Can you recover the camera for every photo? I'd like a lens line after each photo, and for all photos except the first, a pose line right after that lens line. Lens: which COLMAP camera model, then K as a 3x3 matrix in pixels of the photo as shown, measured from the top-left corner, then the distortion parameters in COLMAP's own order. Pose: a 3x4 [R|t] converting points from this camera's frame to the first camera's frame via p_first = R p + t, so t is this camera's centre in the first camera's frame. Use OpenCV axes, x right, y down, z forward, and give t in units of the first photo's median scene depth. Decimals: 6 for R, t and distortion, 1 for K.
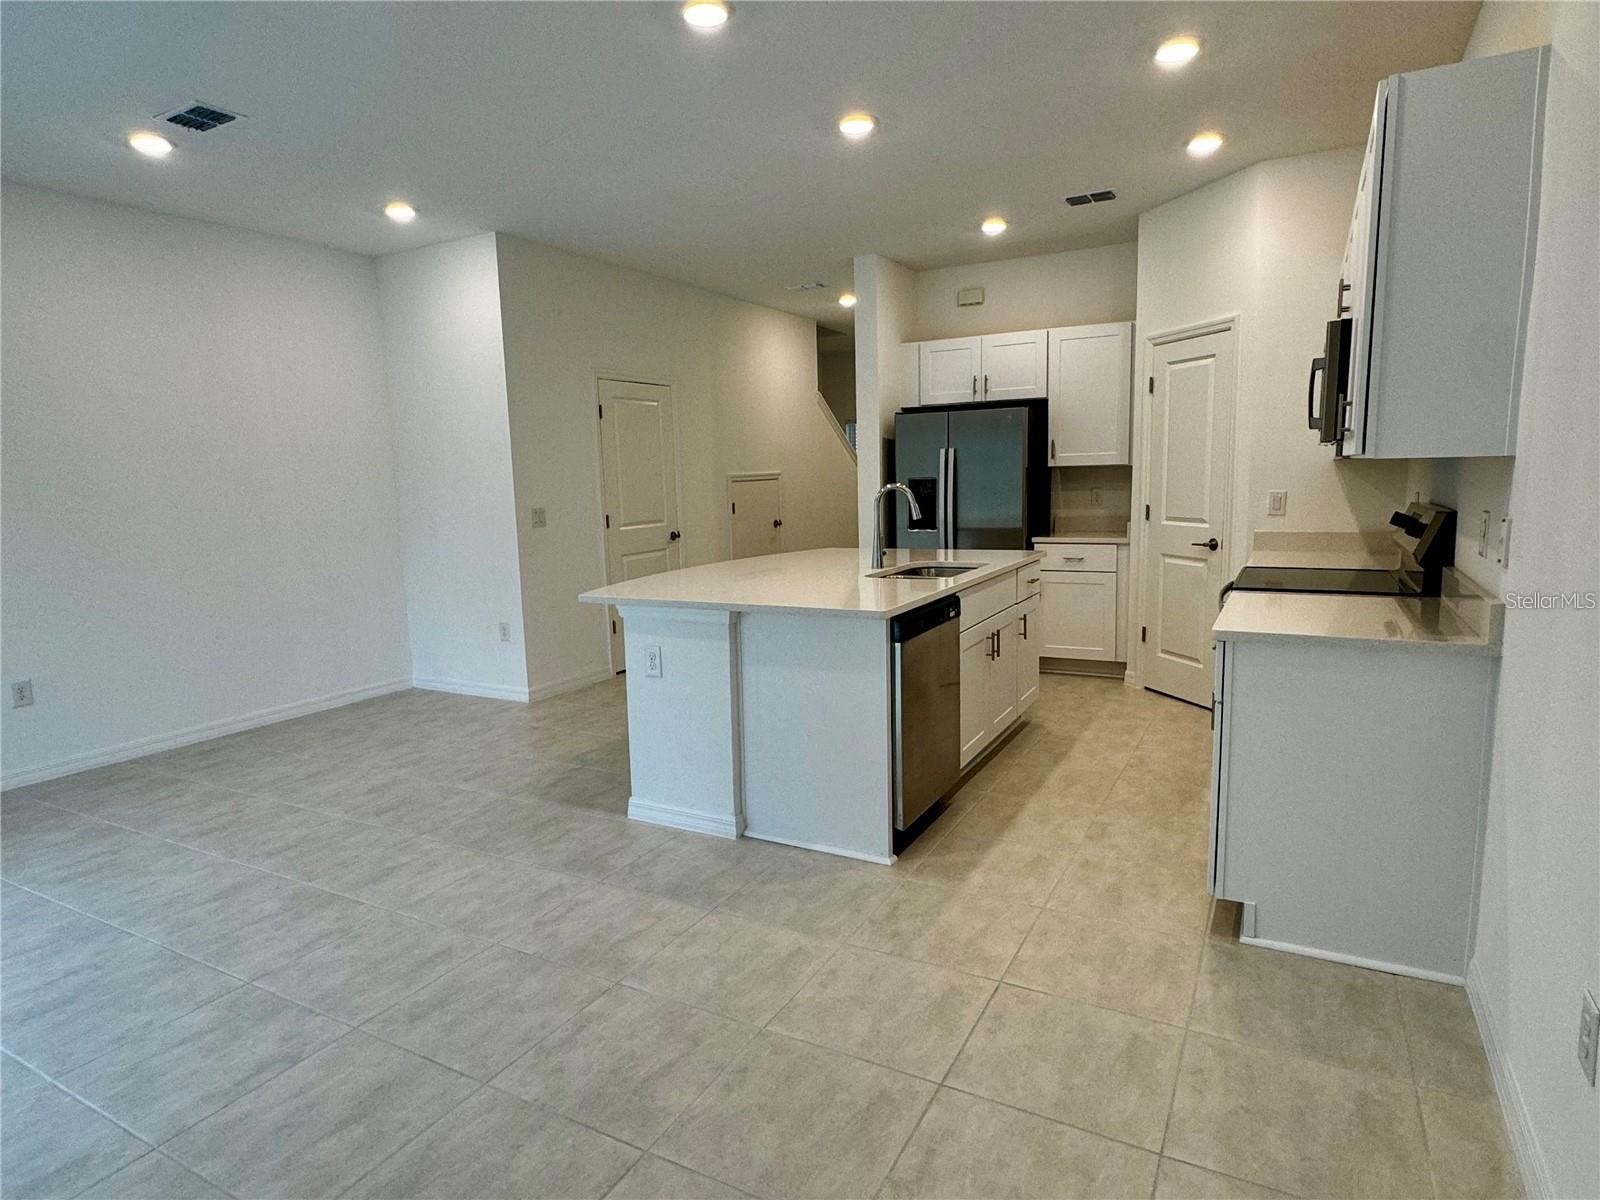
lens RADIAL K [[911.8, 0, 796.0], [0, 911.8, 605.1], [0, 0, 1]] dist [-0.001870, -0.000567]
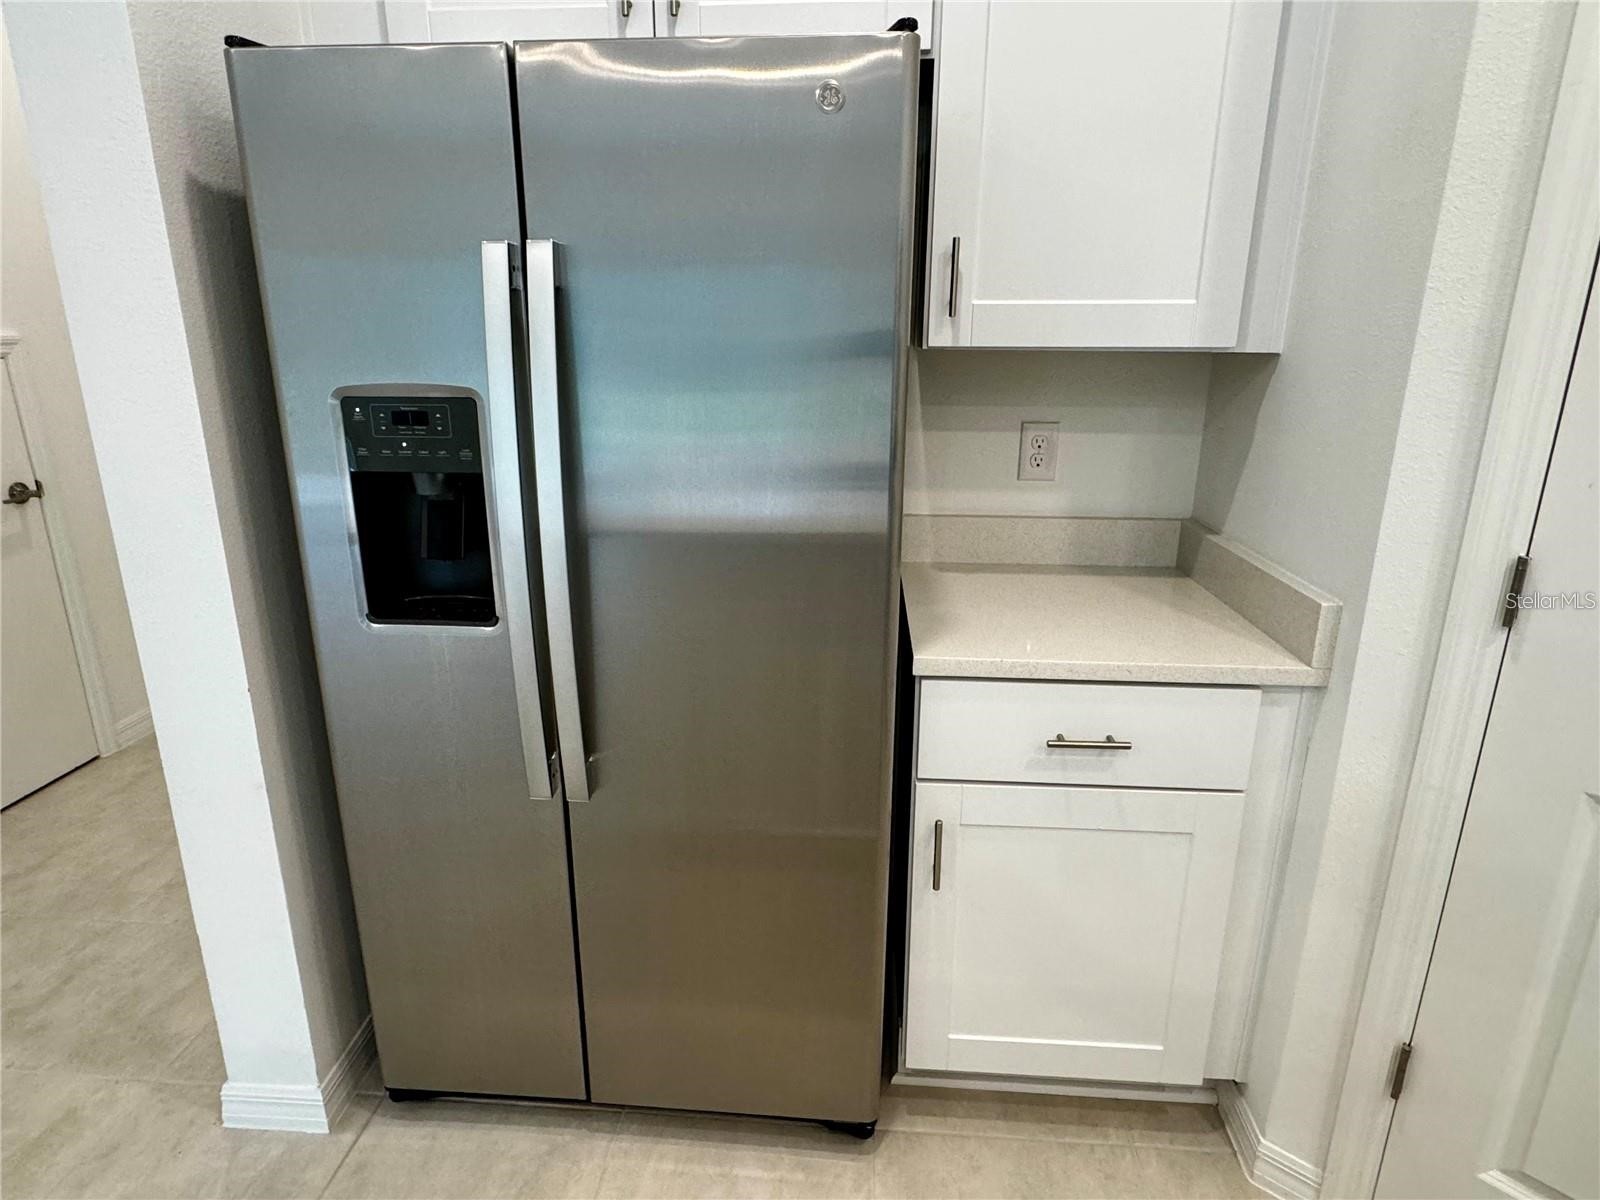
lens RADIAL K [[909.1, 0, 790.3], [0, 909.1, 606.0], [0, 0, 1]] dist [-0.004881, 0.001481]
pose [[0.911424, -0.089511, 0.401615, 0.156669], [0.032044, 0.988528, 0.147600, -0.141548], [-0.410220, -0.121657, 0.903836, 0.923268]]
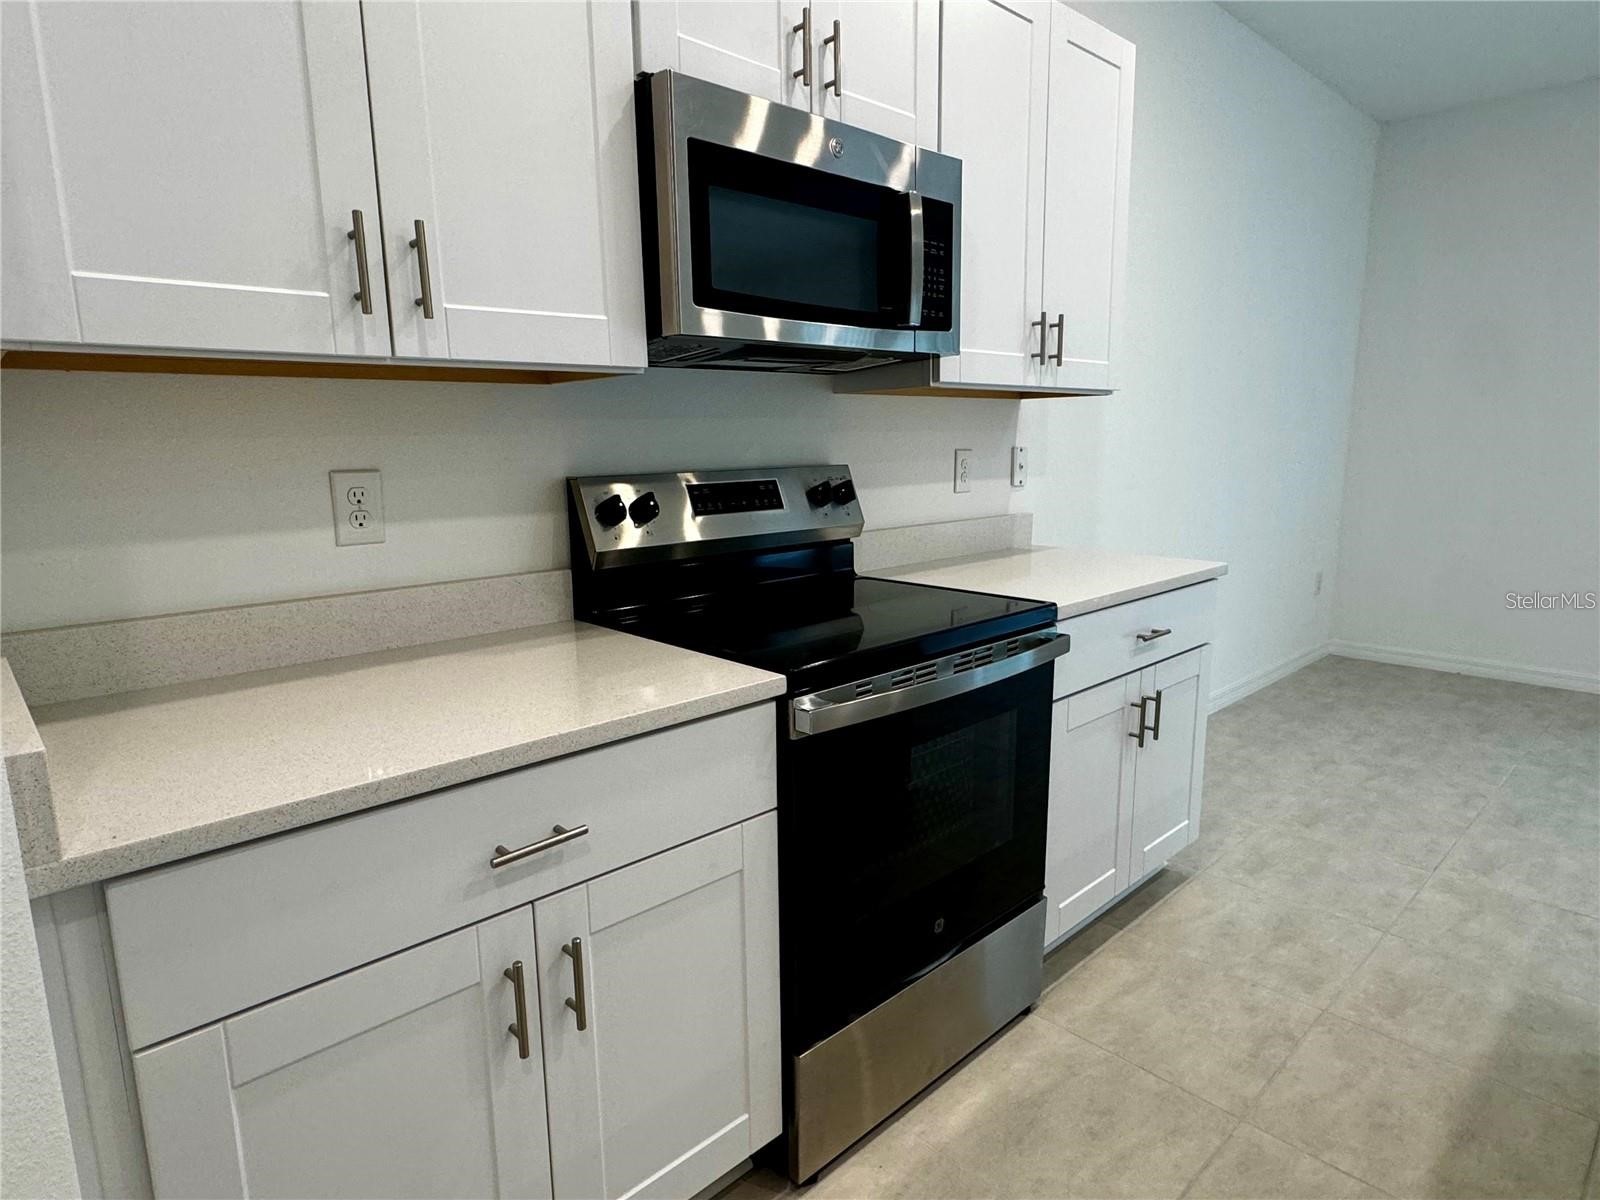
lens RADIAL K [[909.1, 0, 790.3], [0, 909.1, 606.0], [0, 0, 1]] dist [-0.004881, 0.001481]
pose [[-0.949570, -0.020708, 0.312872, 0.291948], [0.080865, 0.947890, 0.308164, -0.130467], [-0.302950, 0.317923, -0.898413, 0.991150]]
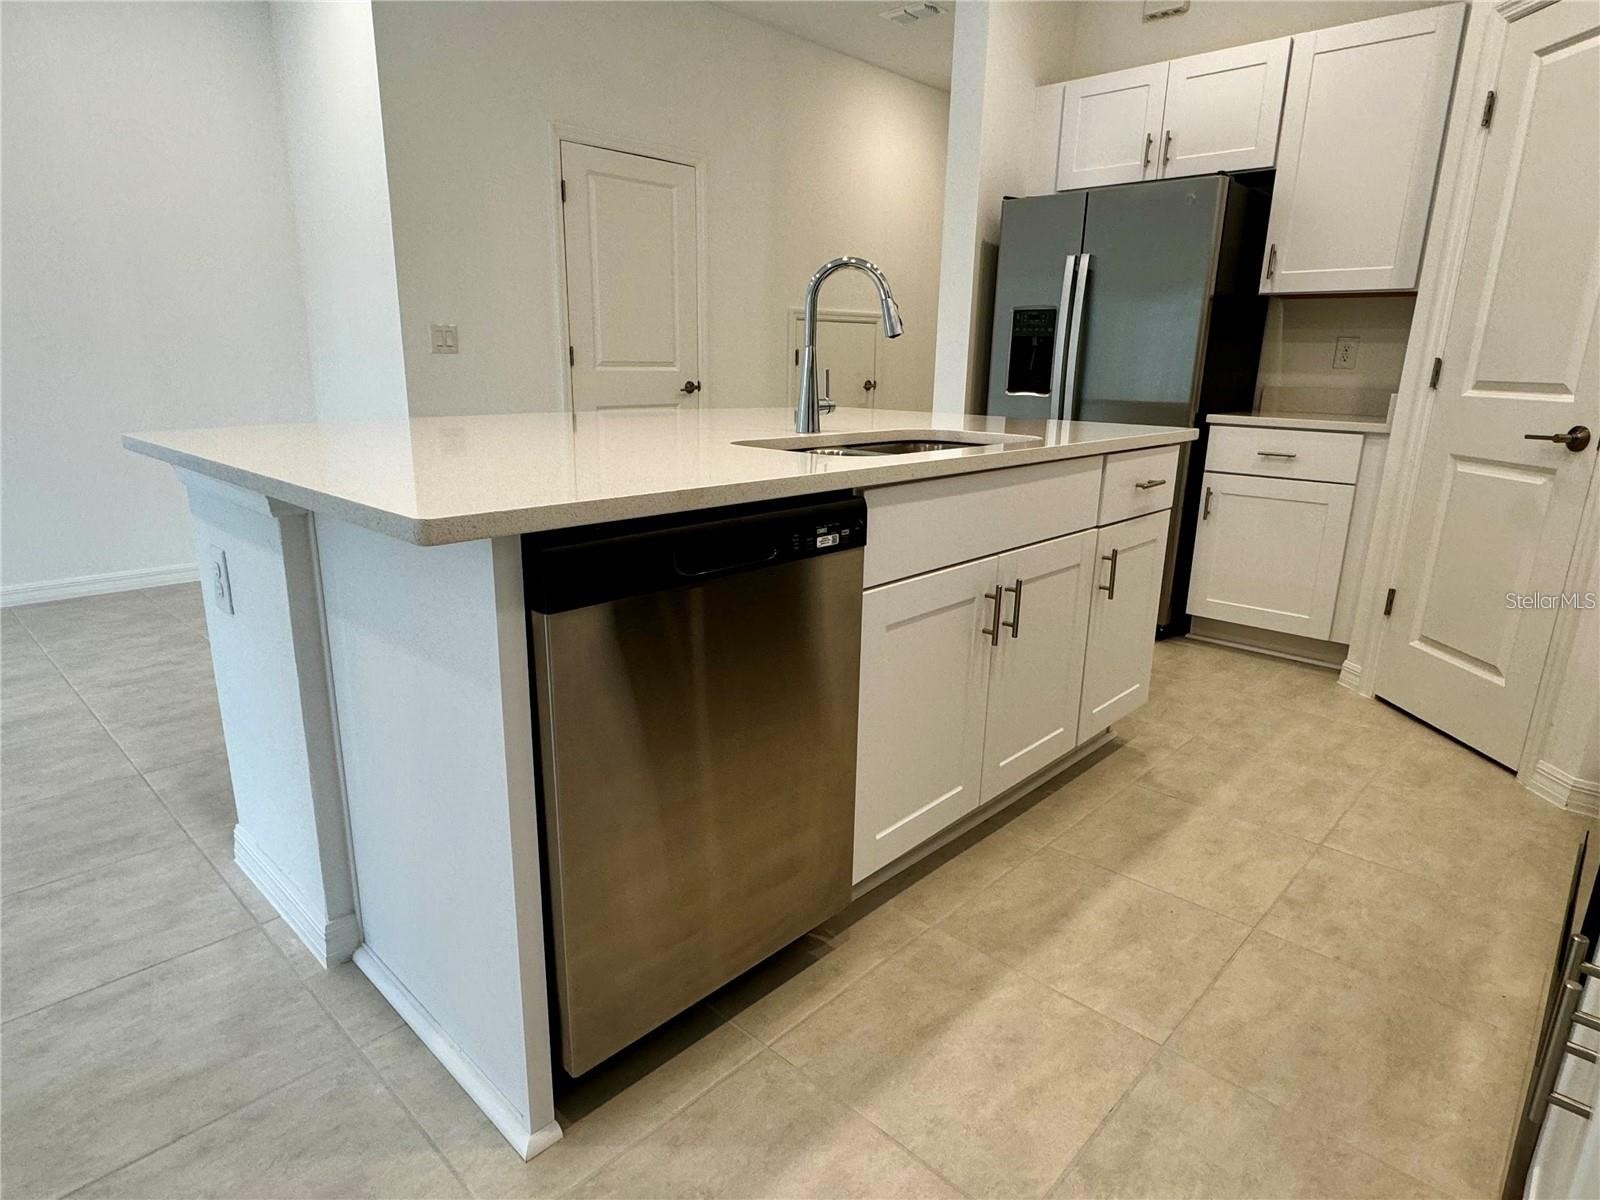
lens RADIAL K [[909.1, 0, 790.3], [0, 909.1, 606.0], [0, 0, 1]] dist [-0.004881, 0.001481]
pose [[0.965791, 0.110776, -0.234469, 0.173723], [-0.081027, 0.987806, 0.132940, -0.009556], [0.246336, -0.109394, 0.962991, 0.414728]]
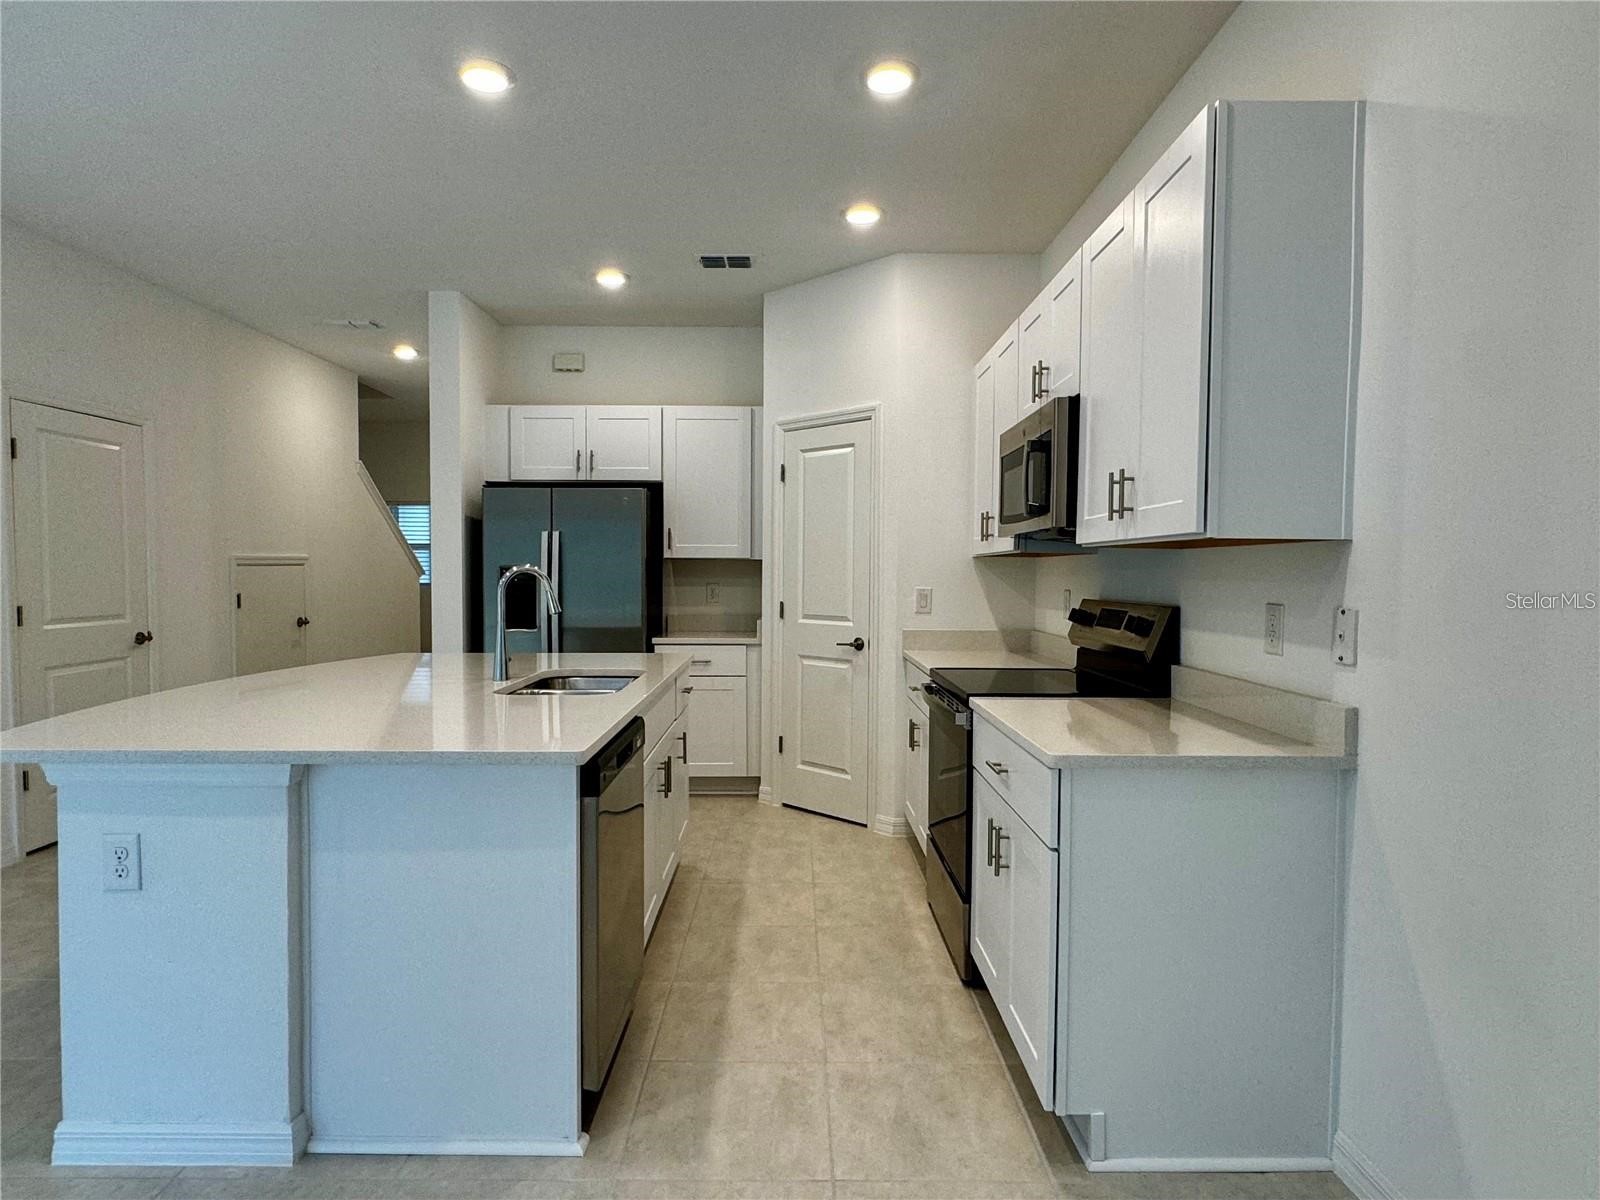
lens RADIAL K [[911.8, 0, 796.0], [0, 911.8, 605.1], [0, 0, 1]] dist [-0.001870, -0.000567]
pose [[0.873935, 0.013072, 0.485867, -0.047971], [0.041505, 0.993980, -0.101397, -0.013831], [-0.484267, 0.108780, 0.868131, 0.209970]]
